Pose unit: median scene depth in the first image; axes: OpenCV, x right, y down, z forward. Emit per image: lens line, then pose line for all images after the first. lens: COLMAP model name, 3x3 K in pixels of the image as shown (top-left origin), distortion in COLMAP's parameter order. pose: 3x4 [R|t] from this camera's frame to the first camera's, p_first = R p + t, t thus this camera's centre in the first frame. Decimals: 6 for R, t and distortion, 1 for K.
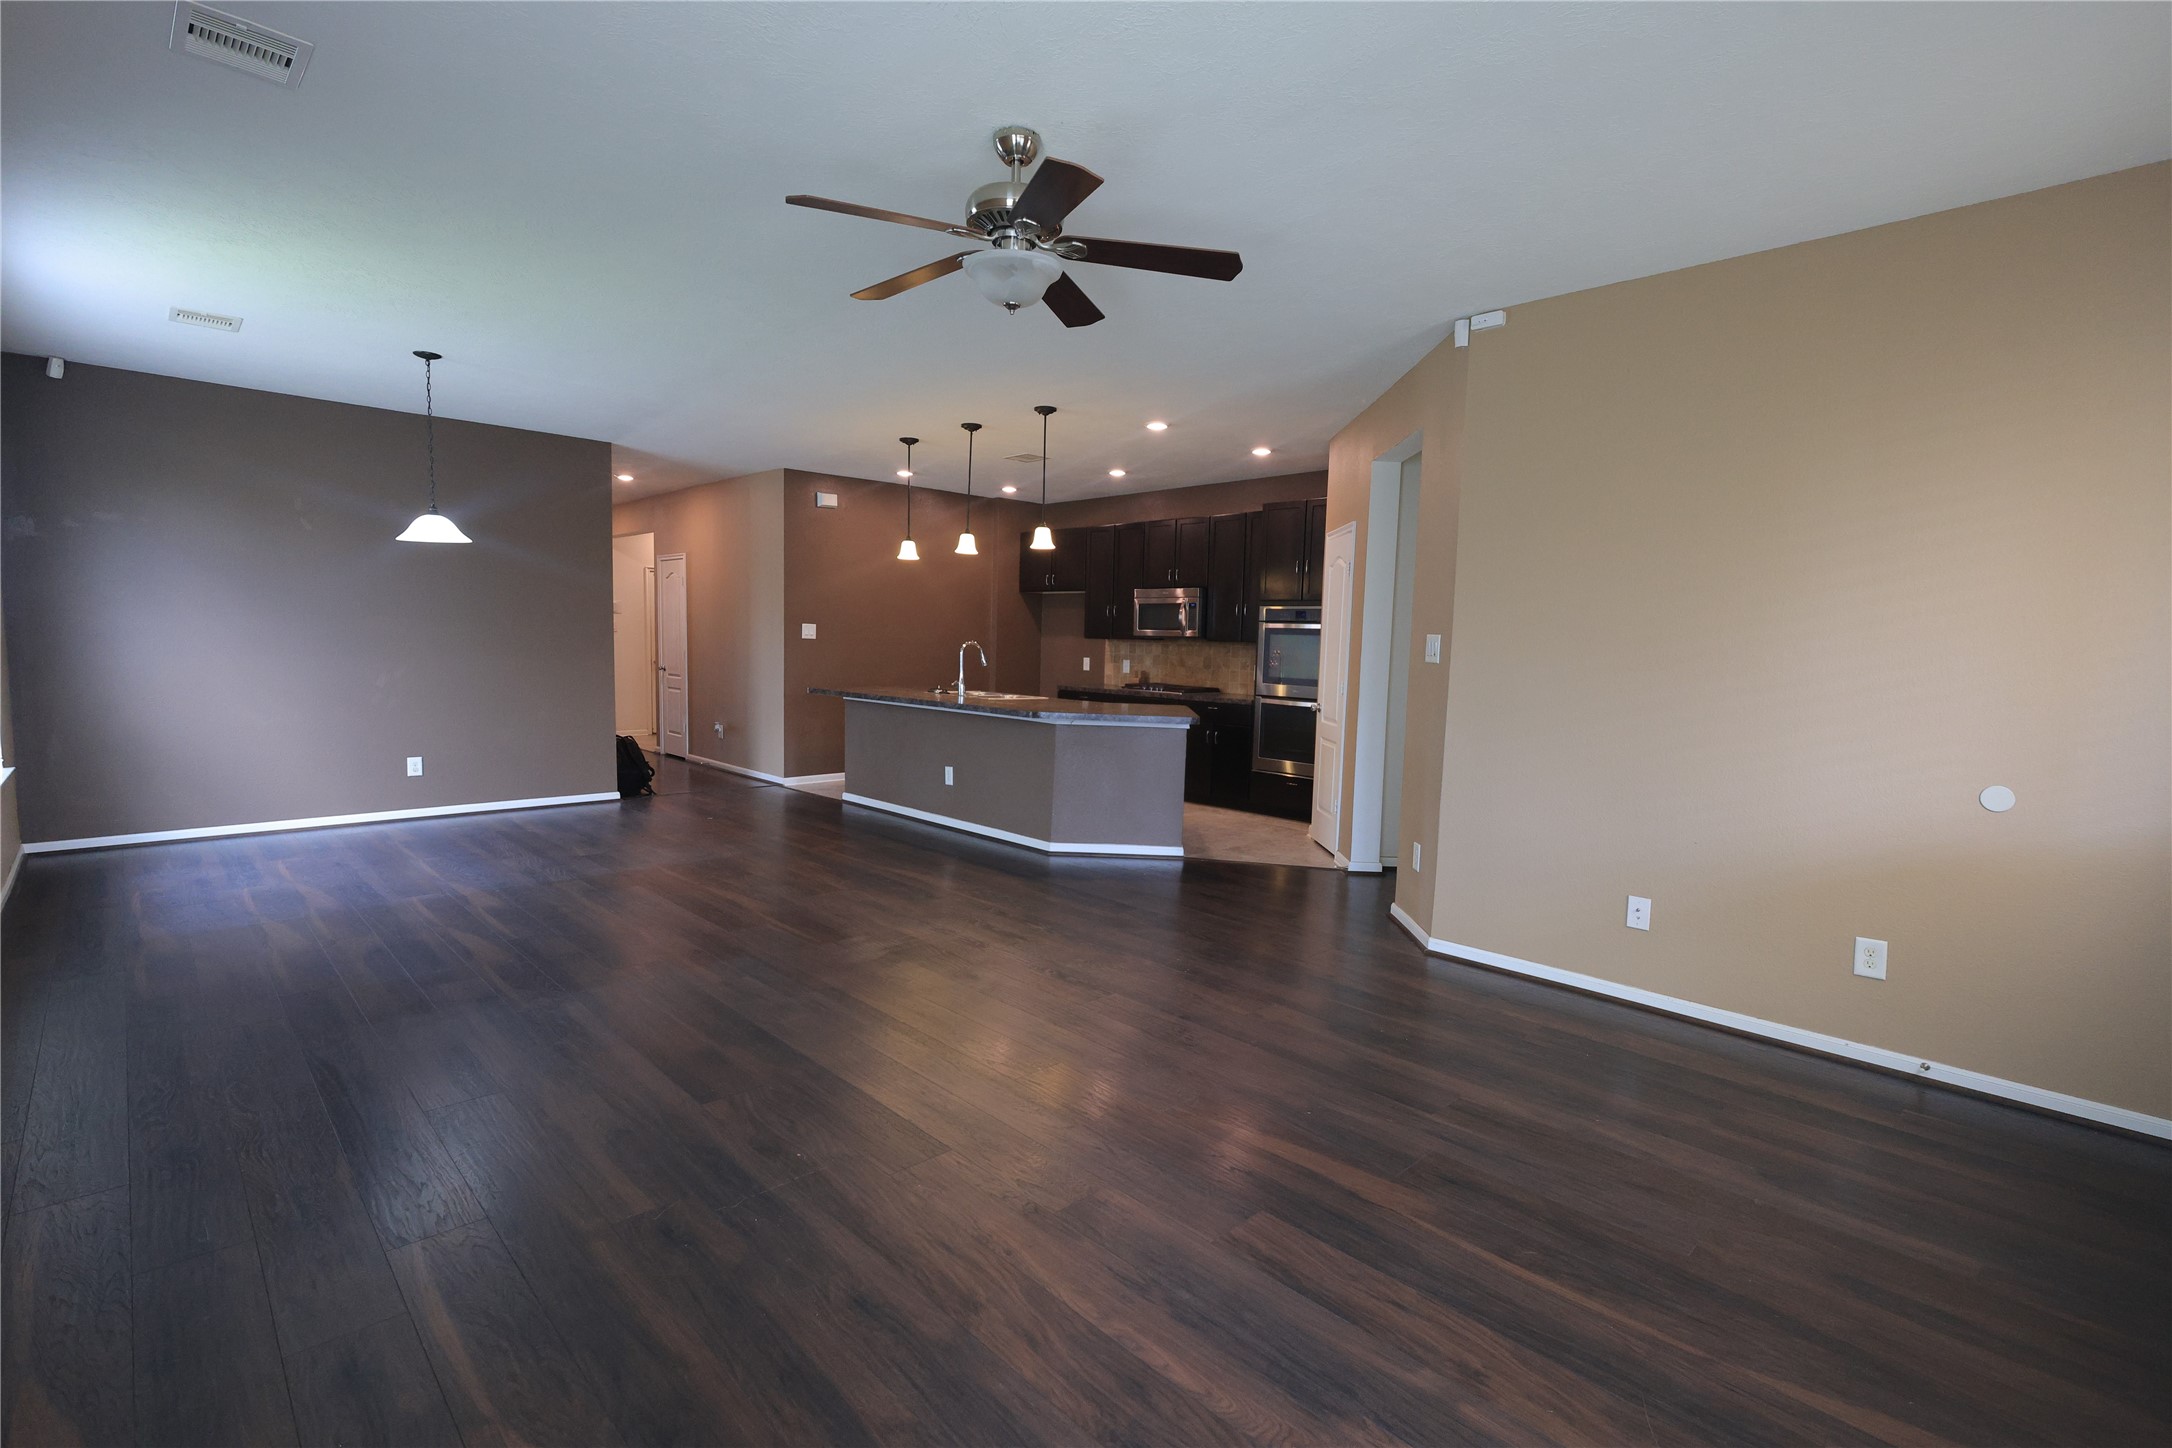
lens RADIAL K [[1004.6, 0, 1065.0], [0, 1004.6, 738.5], [0, 0, 1]] dist [-0.000384, 0.000334]
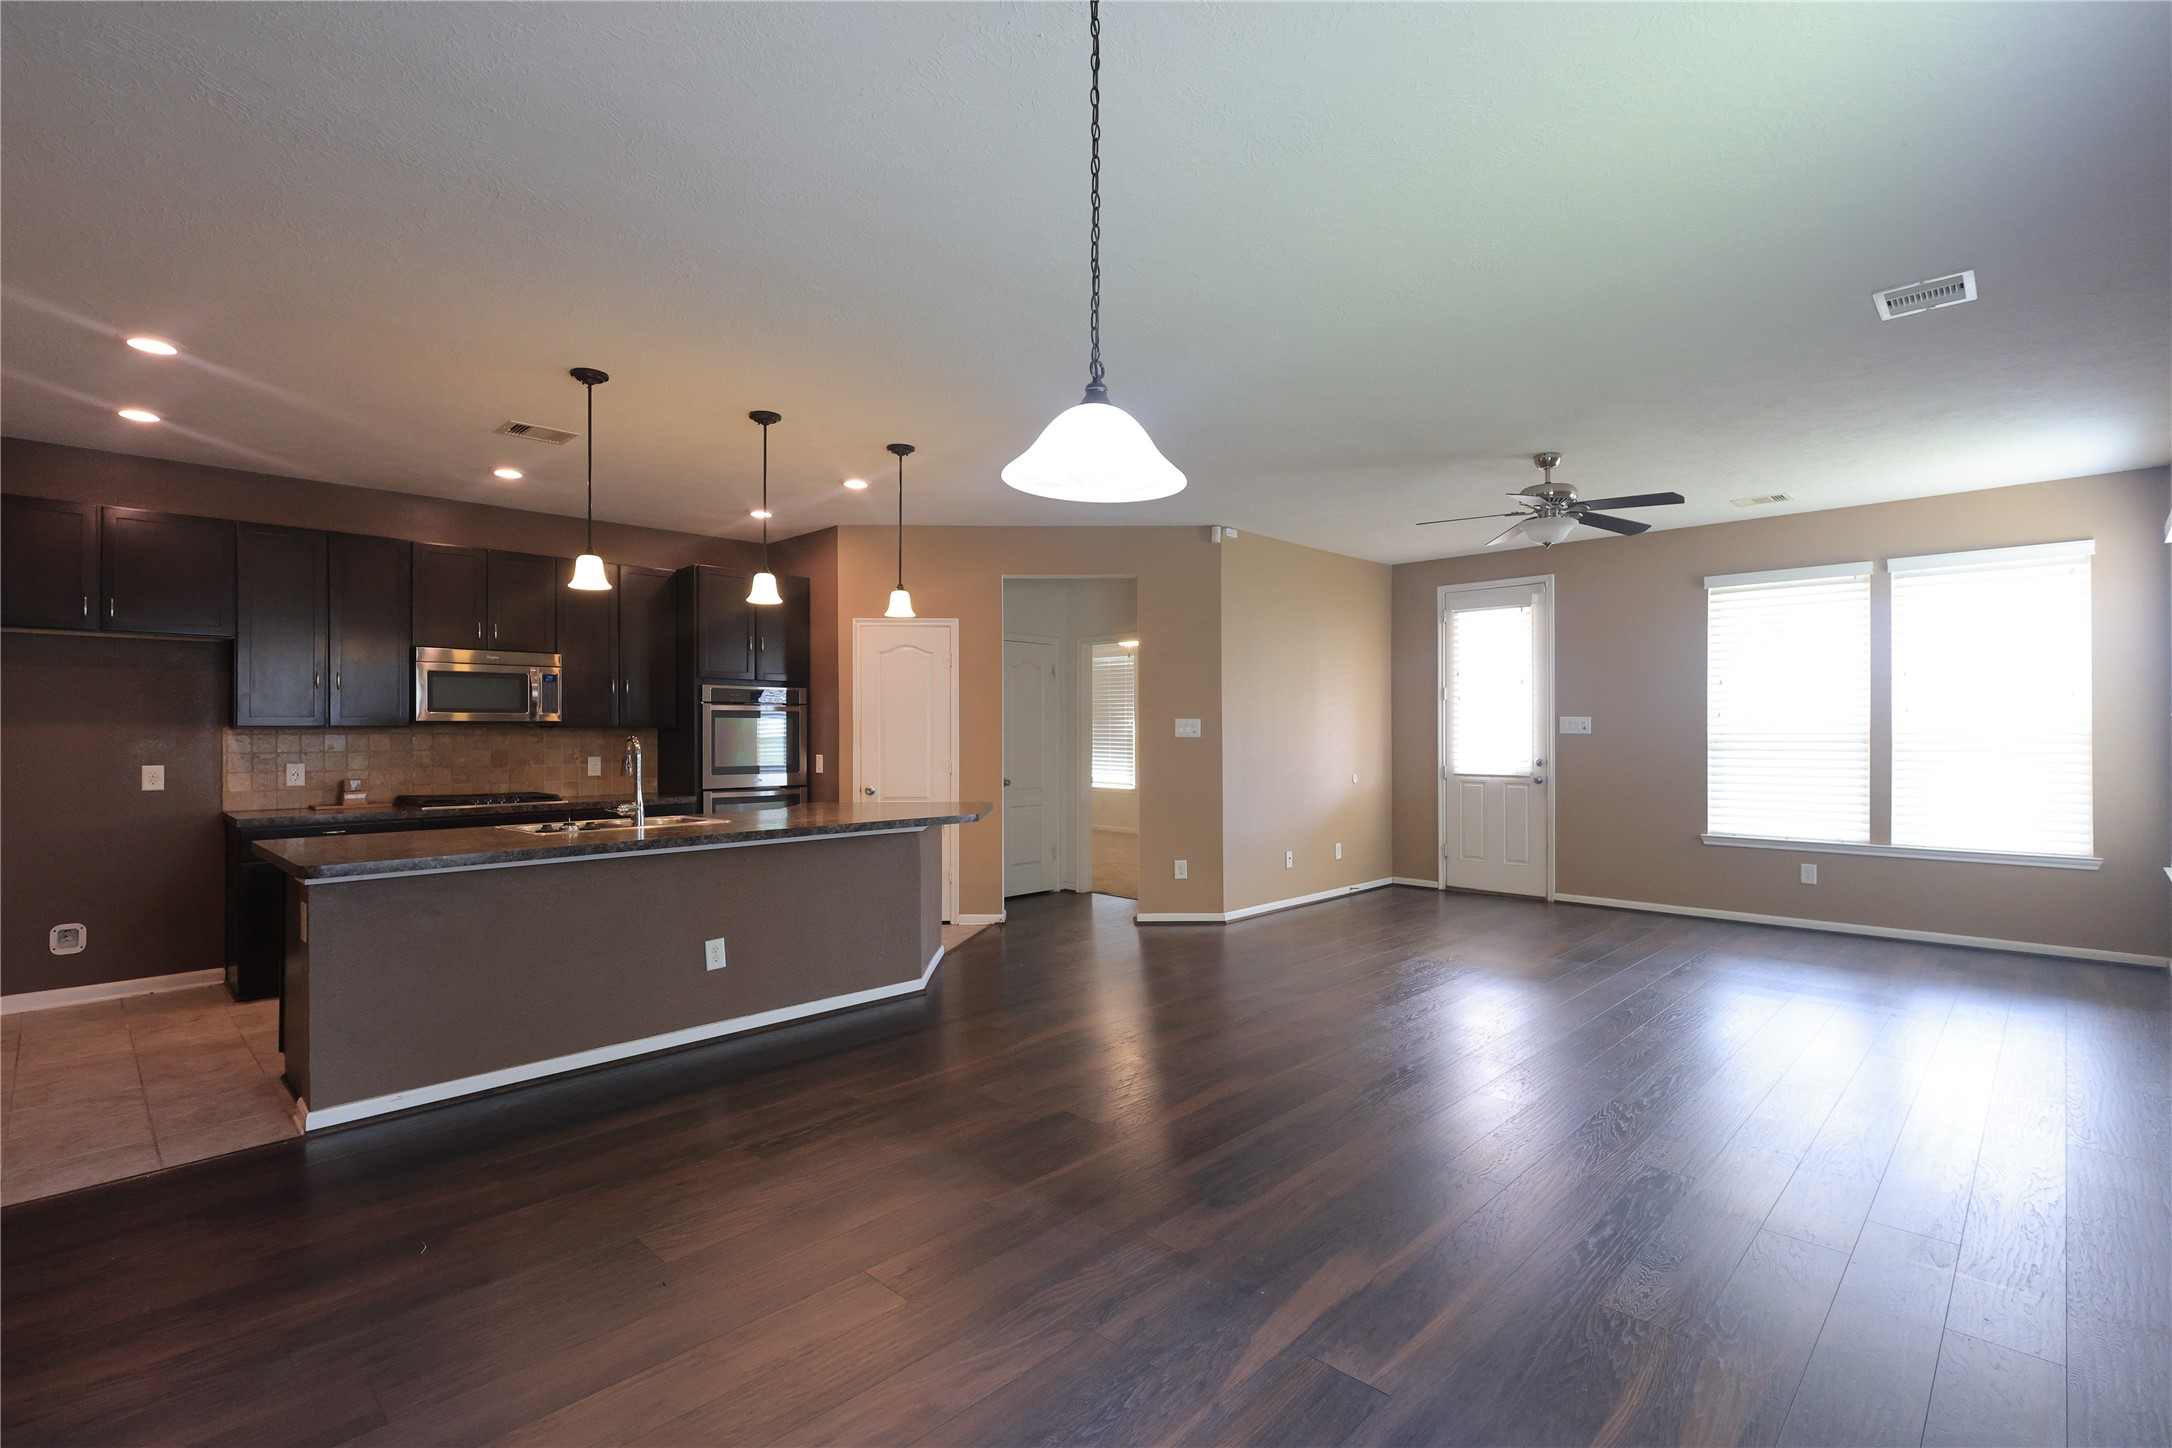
lens RADIAL K [[1004.6, 0, 1070.2], [0, 1004.6, 729.6], [0, 0, 1]] dist [-0.000384, 0.000334]
pose [[-0.037059, -0.025388, 0.998991, -0.597942], [0.100269, 0.994538, 0.028994, -0.078179], [-0.994270, 0.101242, -0.034311, 0.645585]]
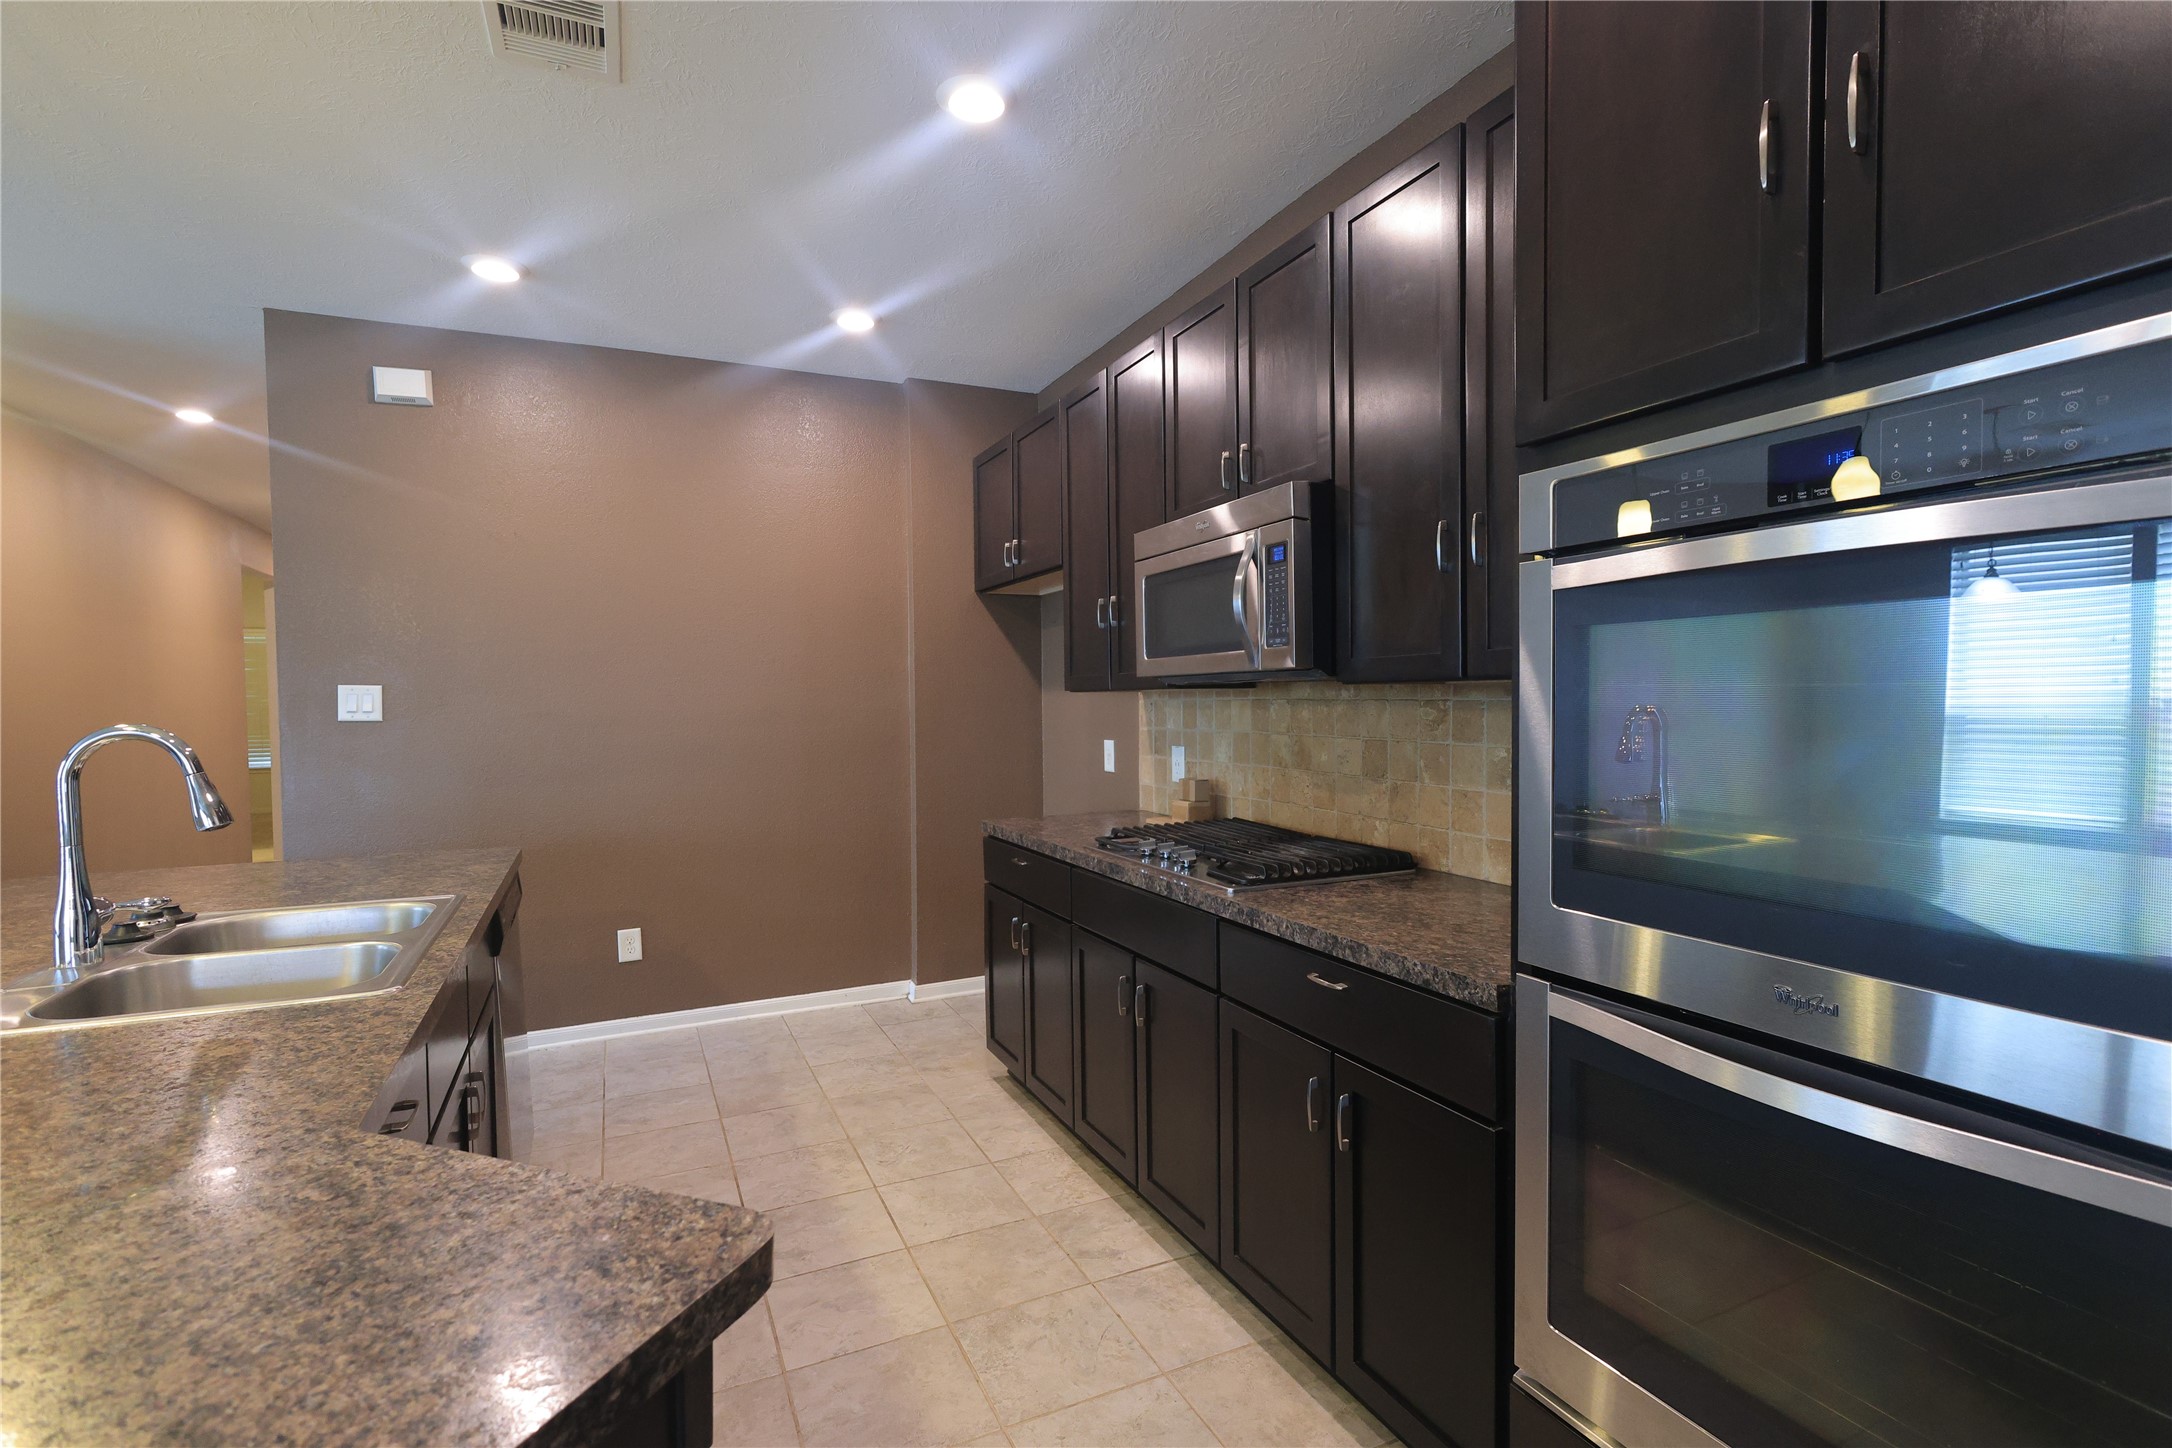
lens RADIAL K [[1004.6, 0, 1085.8], [0, 1004.6, 724.5], [0, 0, 1]] dist [-0.000384, 0.000334]
pose [[0.955059, -0.031474, -0.294740, 0.153811], [0.009778, 0.997151, -0.074800, -0.066539], [0.296254, 0.068557, 0.952646, 0.721820]]
